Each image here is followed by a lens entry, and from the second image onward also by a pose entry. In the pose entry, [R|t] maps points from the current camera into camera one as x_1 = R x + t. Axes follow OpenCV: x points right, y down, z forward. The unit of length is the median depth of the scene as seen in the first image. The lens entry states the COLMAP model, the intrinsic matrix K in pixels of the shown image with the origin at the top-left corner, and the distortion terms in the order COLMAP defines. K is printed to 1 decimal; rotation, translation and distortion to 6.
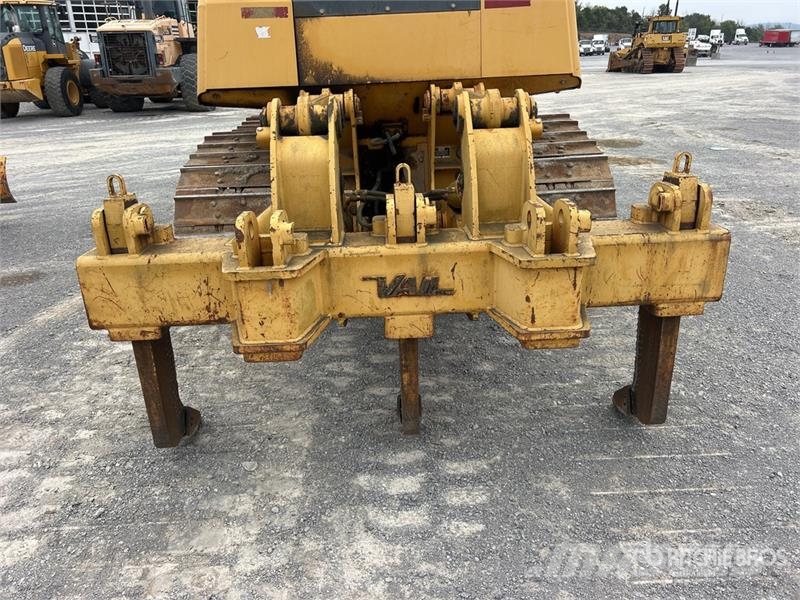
lens RADIAL K [[598.0, 0, 401.0], [0, 598.0, 303.5], [0, 0, 1]] dist [0.066190, -0.079010]
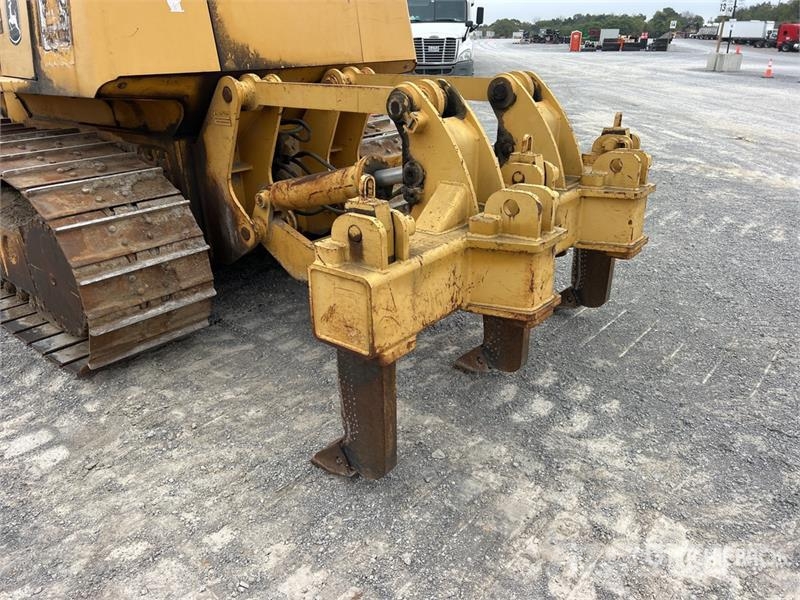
lens RADIAL K [[594.5, 0, 390.6], [0, 594.5, 310.7], [0, 0, 1]] dist [0.070871, -0.073846]
pose [[0.668853, -0.280096, 0.688609, -0.631967], [0.261510, 0.955748, 0.134750, -0.077869], [-0.695880, 0.089950, 0.712503, 0.225148]]
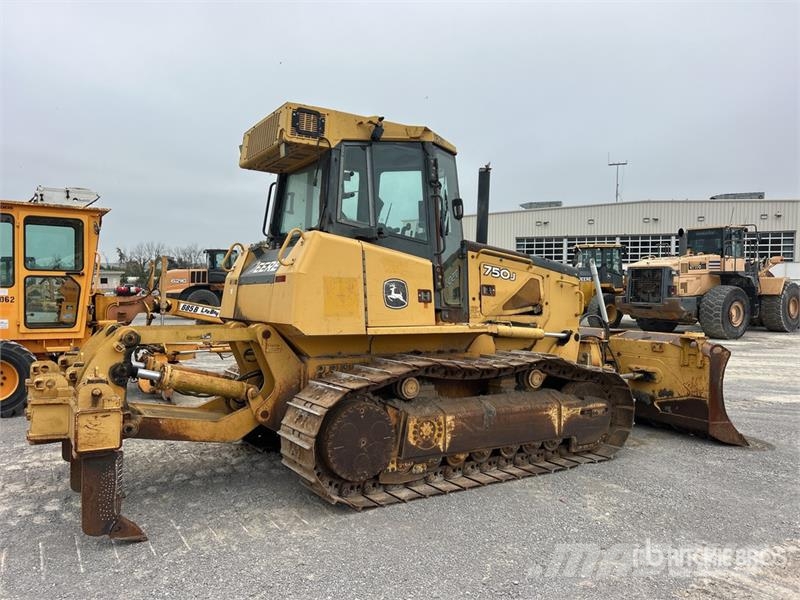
lens RADIAL K [[598.0, 0, 401.0], [0, 598.0, 303.5], [0, 0, 1]] dist [0.066190, -0.079010]
pose [[0.504451, 0.051904, -0.861879, 1.501654], [-0.341789, 0.928660, -0.144120, -0.285399], [0.792912, 0.367282, 0.486204, 0.453621]]
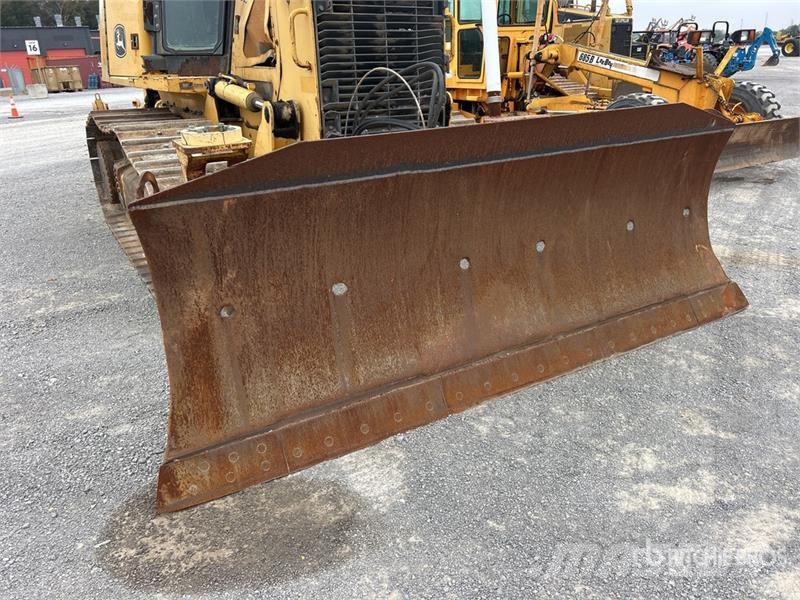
lens RADIAL K [[598.0, 0, 401.0], [0, 598.0, 303.5], [0, 0, 1]] dist [0.066190, -0.079010]
pose [[-0.871610, 0.237684, -0.428721, 0.427846], [-0.124752, 0.738235, 0.662907, -1.104016], [0.474059, 0.631280, -0.613802, 2.775292]]
